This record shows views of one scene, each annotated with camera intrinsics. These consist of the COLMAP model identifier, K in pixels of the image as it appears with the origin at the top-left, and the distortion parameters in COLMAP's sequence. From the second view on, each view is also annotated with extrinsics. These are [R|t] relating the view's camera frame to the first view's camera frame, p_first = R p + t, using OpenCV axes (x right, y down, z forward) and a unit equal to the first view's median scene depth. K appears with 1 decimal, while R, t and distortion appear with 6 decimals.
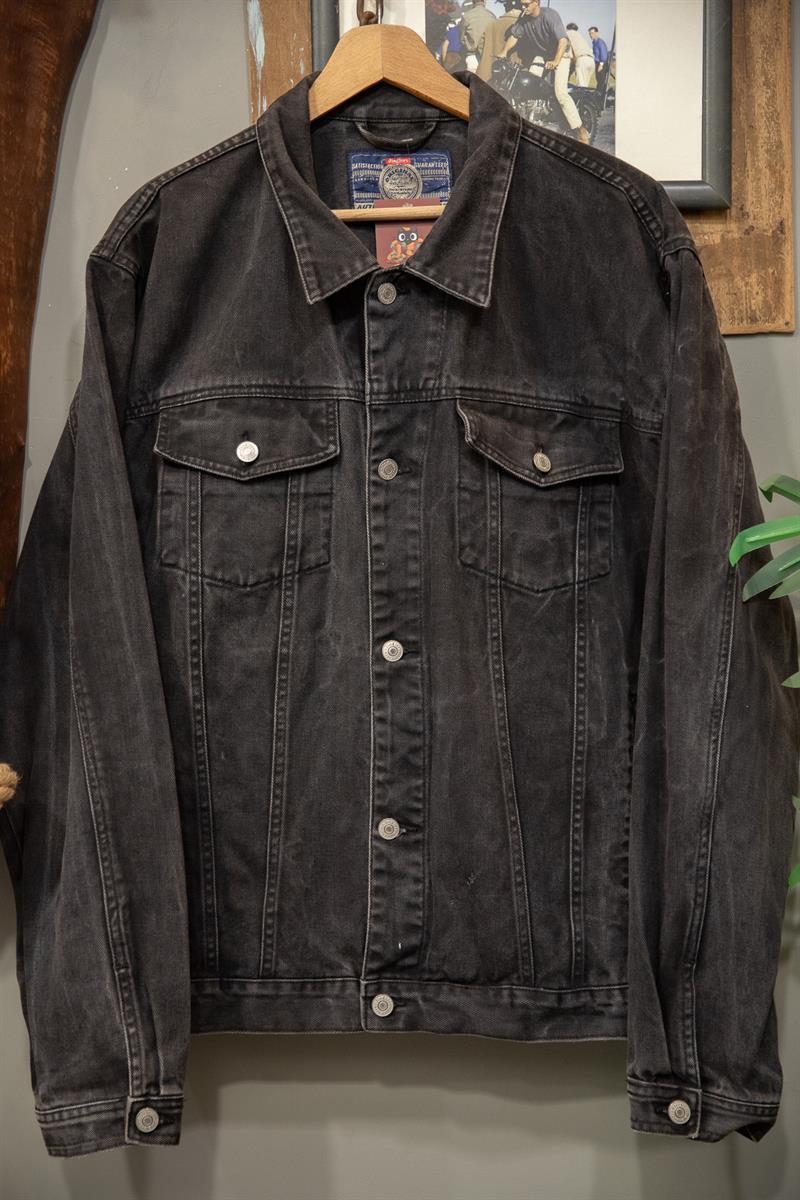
lens RADIAL K [[1896.7, 0, 407.7], [0, 1896.7, 628.6], [0, 0, 1]] dist [0.088375, 0.158254]
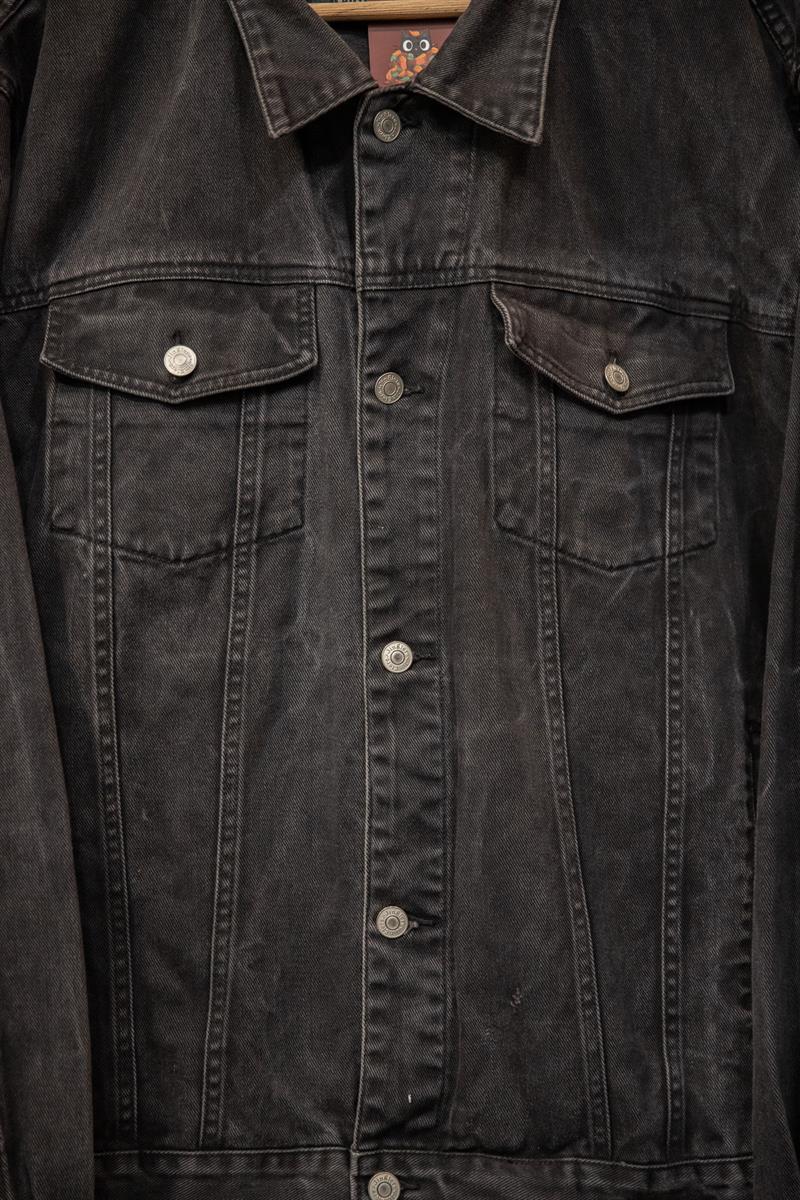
lens RADIAL K [[2291.6, 0, 412.0], [0, 2291.6, 625.1], [0, 0, 1]] dist [0.156959, 0.185068]
pose [[0.999855, -0.003051, 0.016734, -0.016274], [0.003270, 0.999909, -0.013123, 0.011117], [-0.016692, 0.013176, 0.999774, 0.186005]]
